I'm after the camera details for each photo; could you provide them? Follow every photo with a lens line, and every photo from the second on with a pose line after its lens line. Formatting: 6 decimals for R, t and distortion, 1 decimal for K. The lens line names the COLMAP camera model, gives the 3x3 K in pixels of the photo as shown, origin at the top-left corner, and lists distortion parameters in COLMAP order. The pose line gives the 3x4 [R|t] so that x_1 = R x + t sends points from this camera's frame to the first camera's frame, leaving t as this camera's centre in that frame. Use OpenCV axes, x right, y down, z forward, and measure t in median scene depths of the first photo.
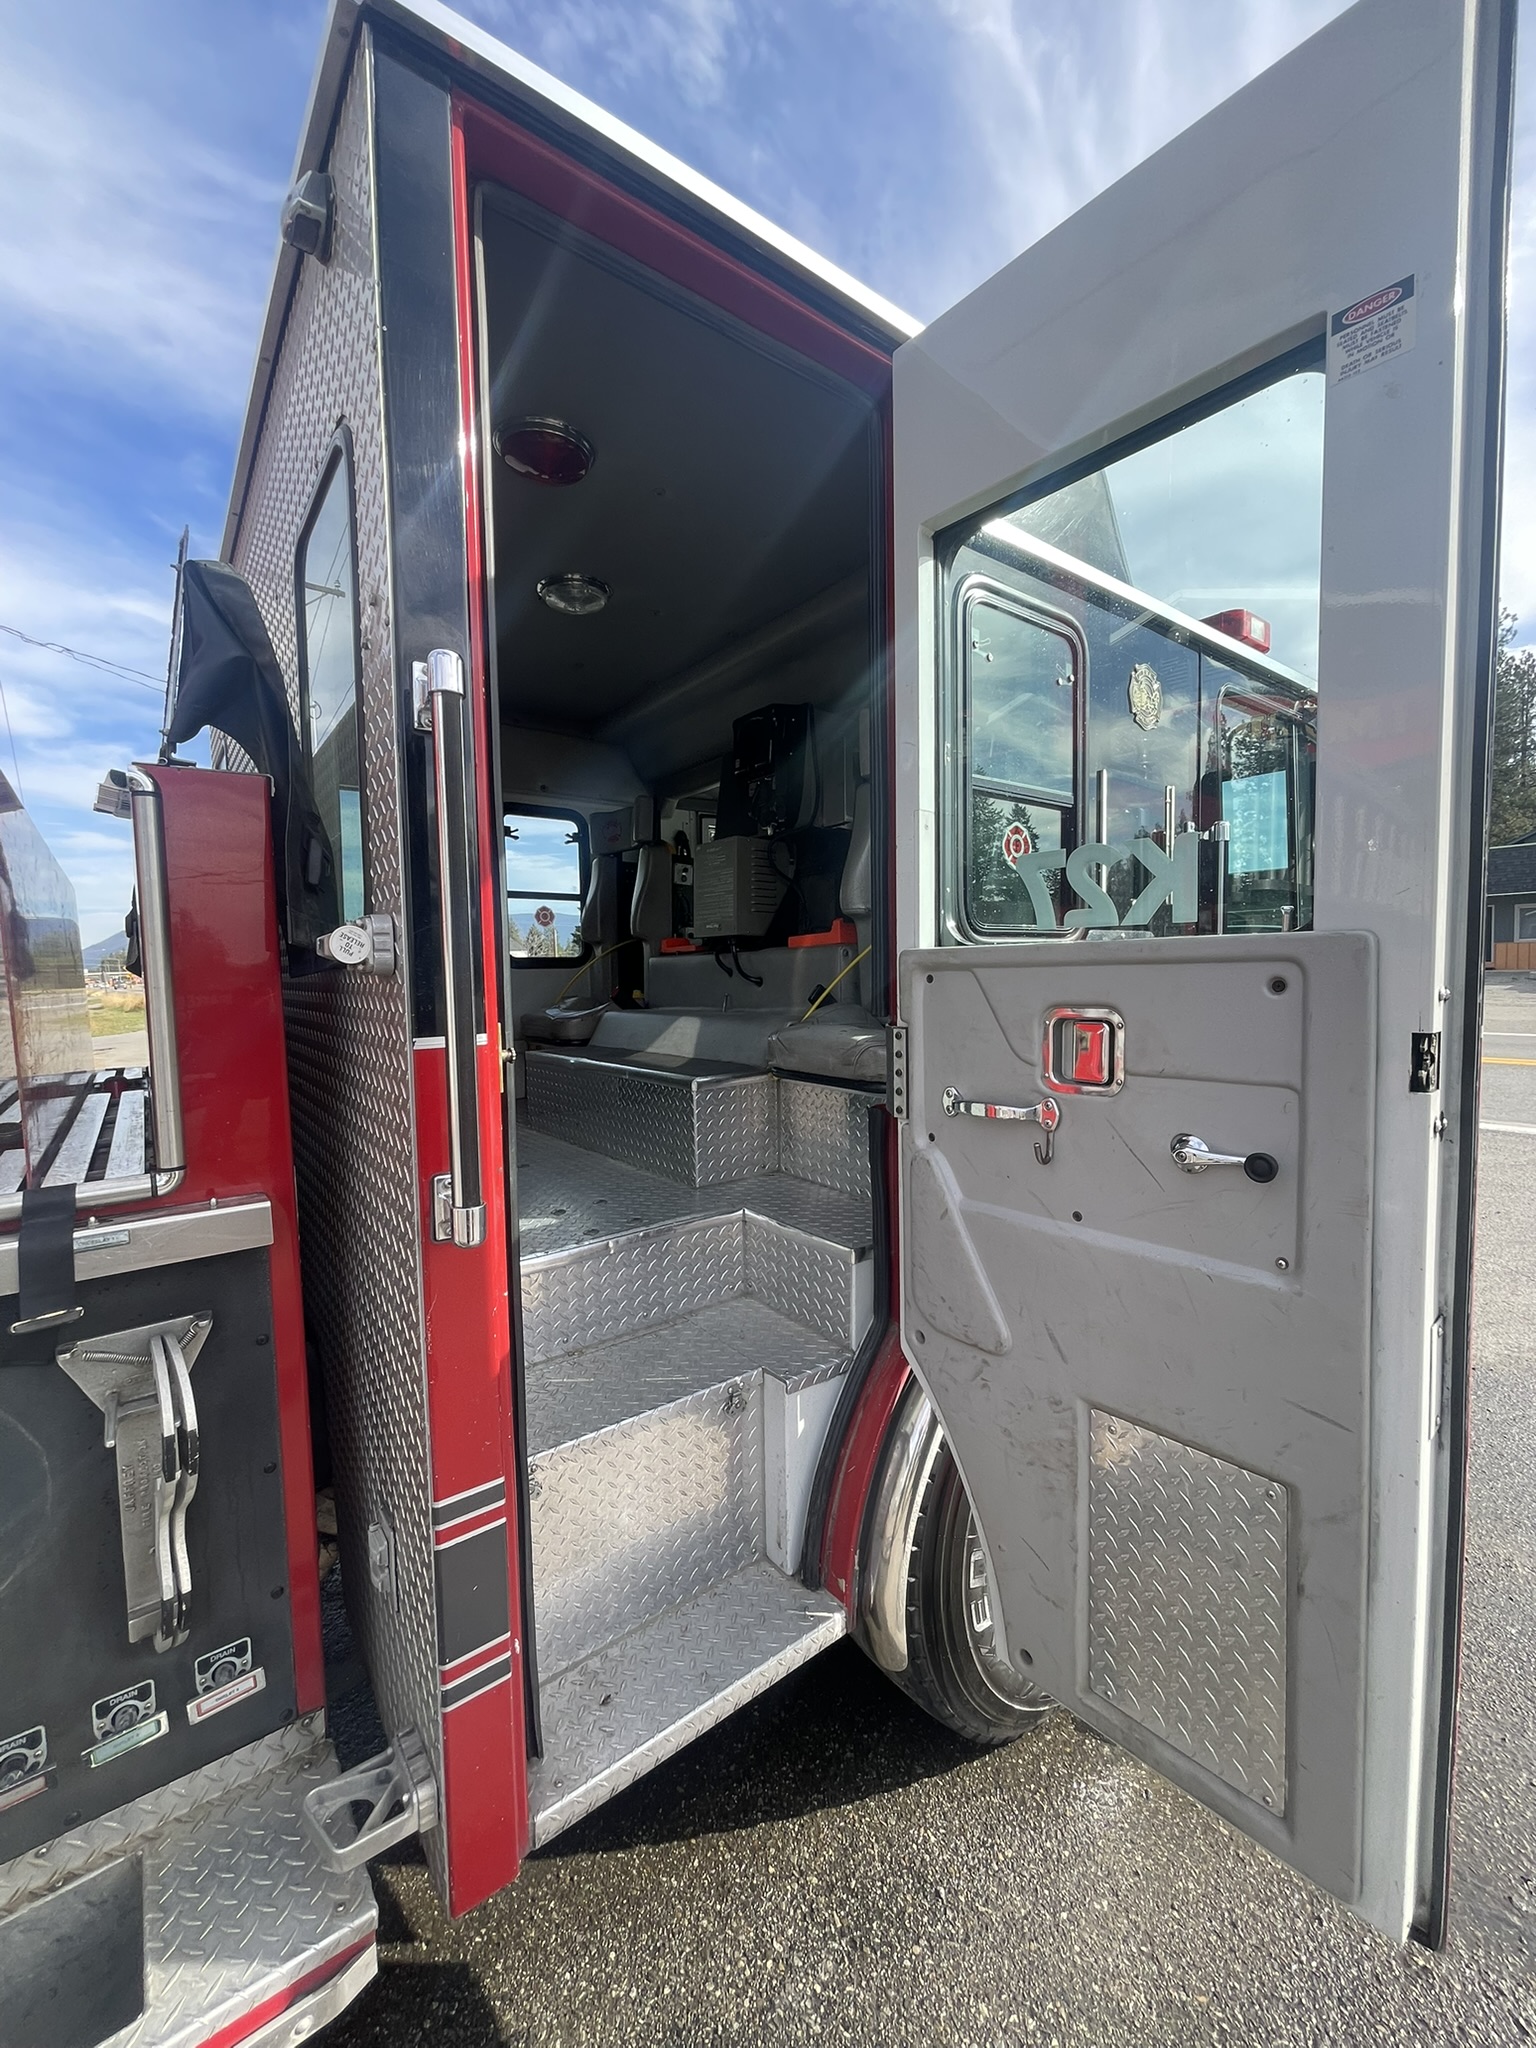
lens RADIAL K [[824.5, 0, 758.8], [0, 824.5, 1026.0], [0, 0, 1]] dist [-0.001280, 0.000201]
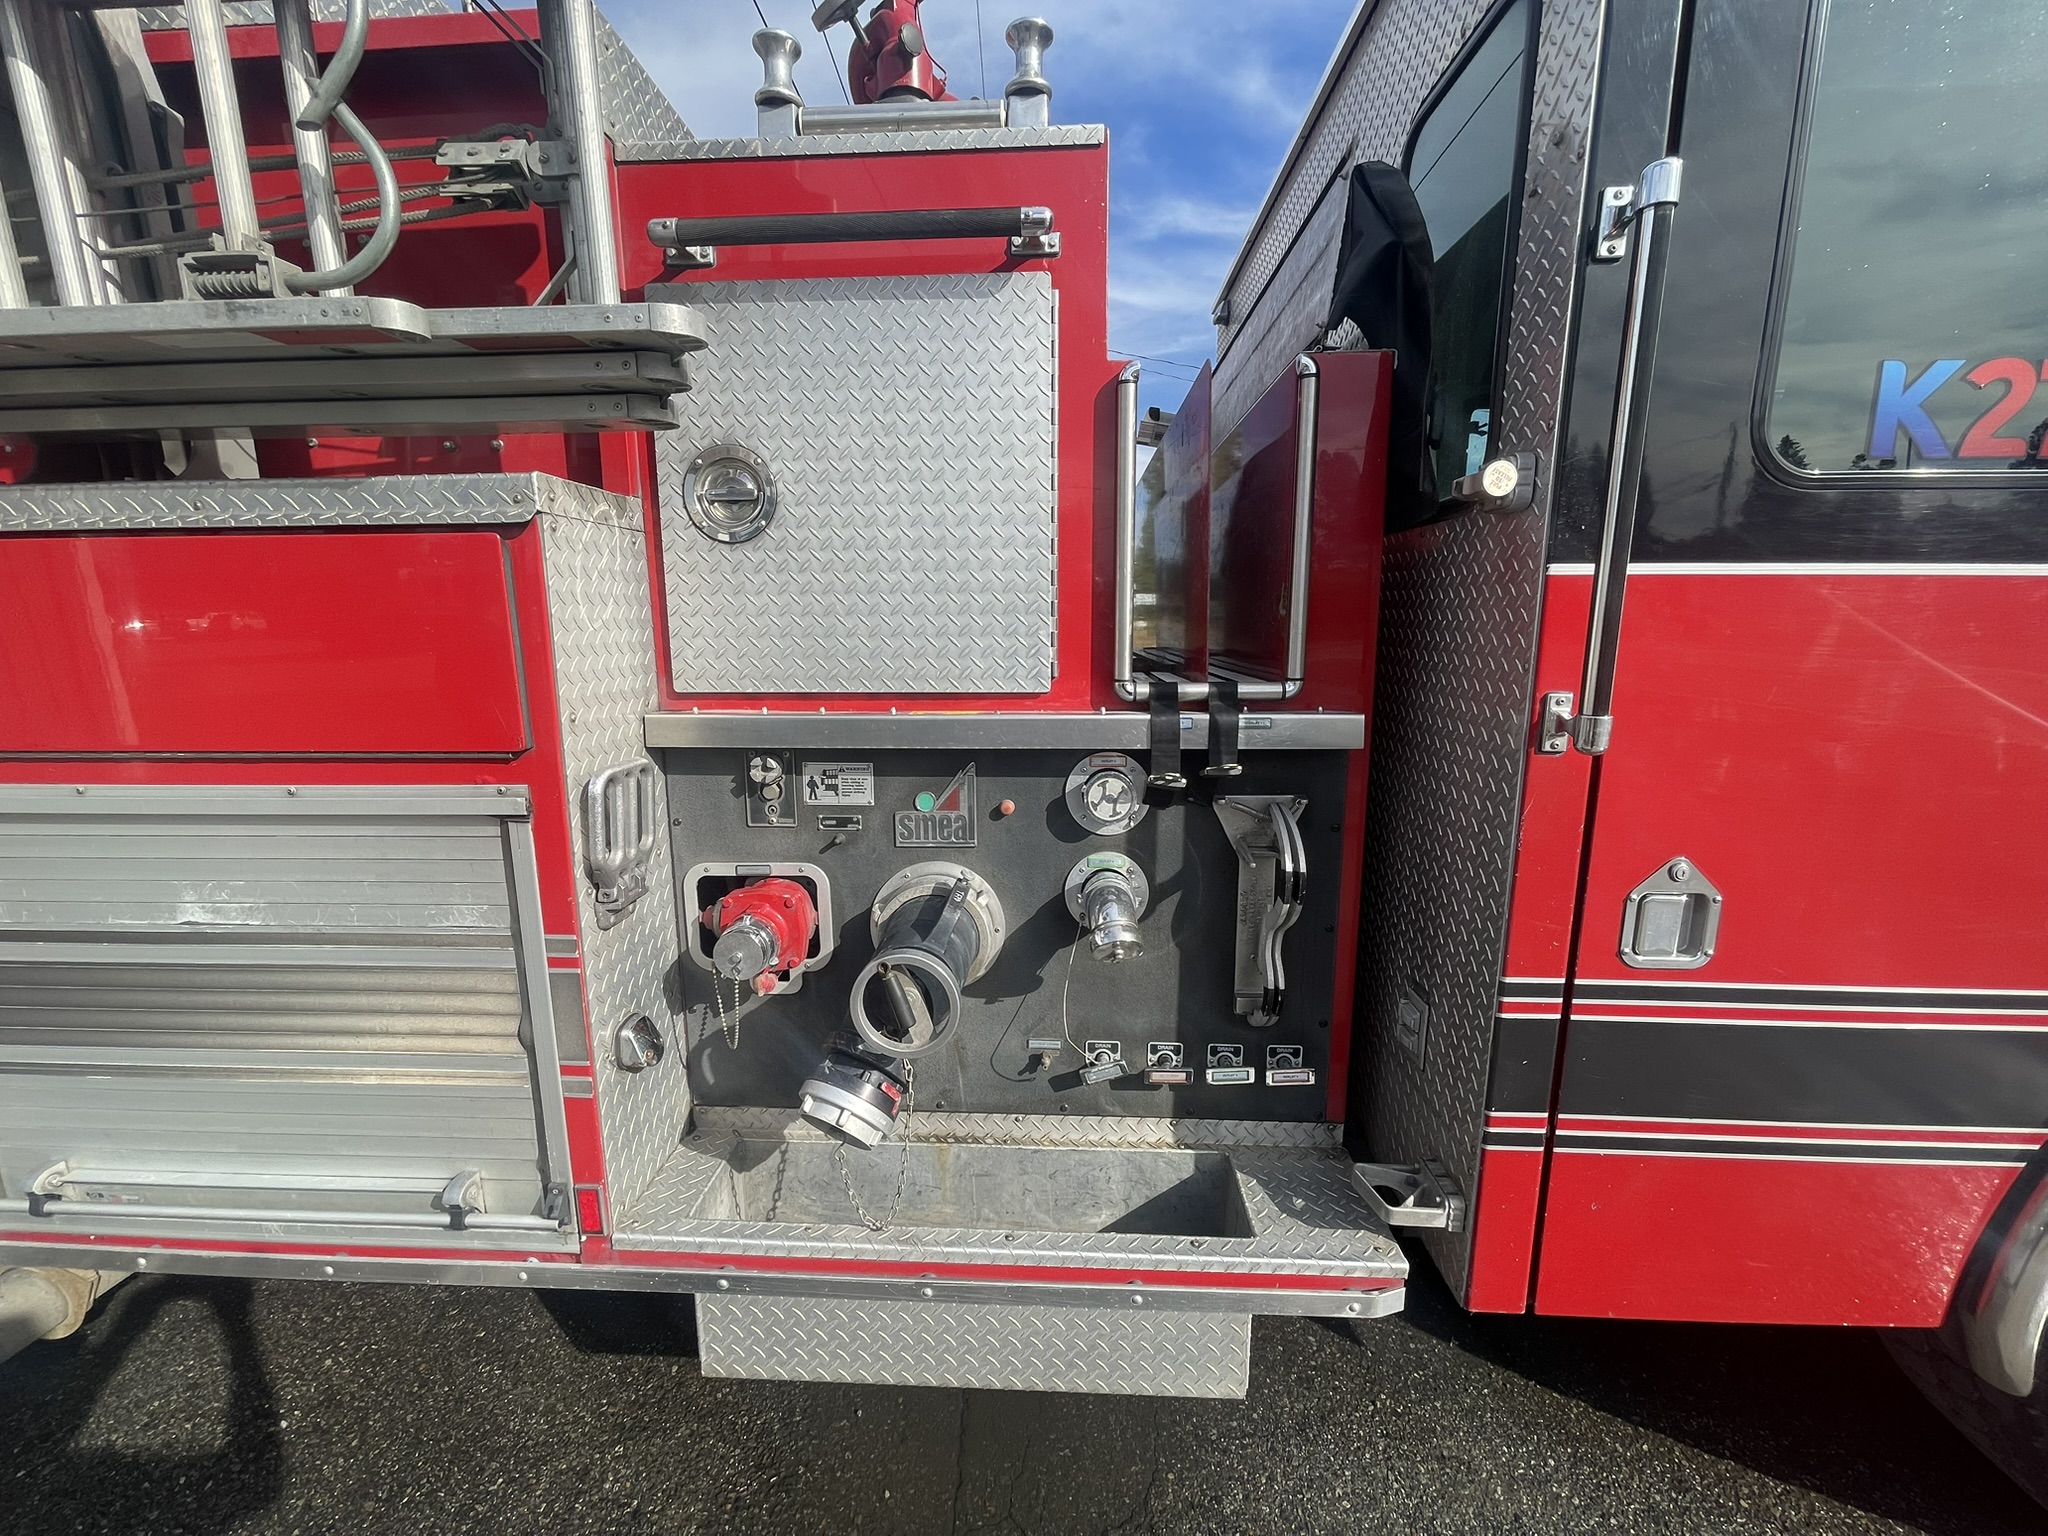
lens RADIAL K [[824.5, 0, 1024.6], [0, 824.5, 770.0], [0, 0, 1]] dist [-0.001280, 0.000201]
pose [[0.767327, 0.135827, -0.626706, -0.211530], [-0.057228, 0.987915, 0.144044, 0.154527], [0.638698, -0.074663, 0.765827, -0.282334]]
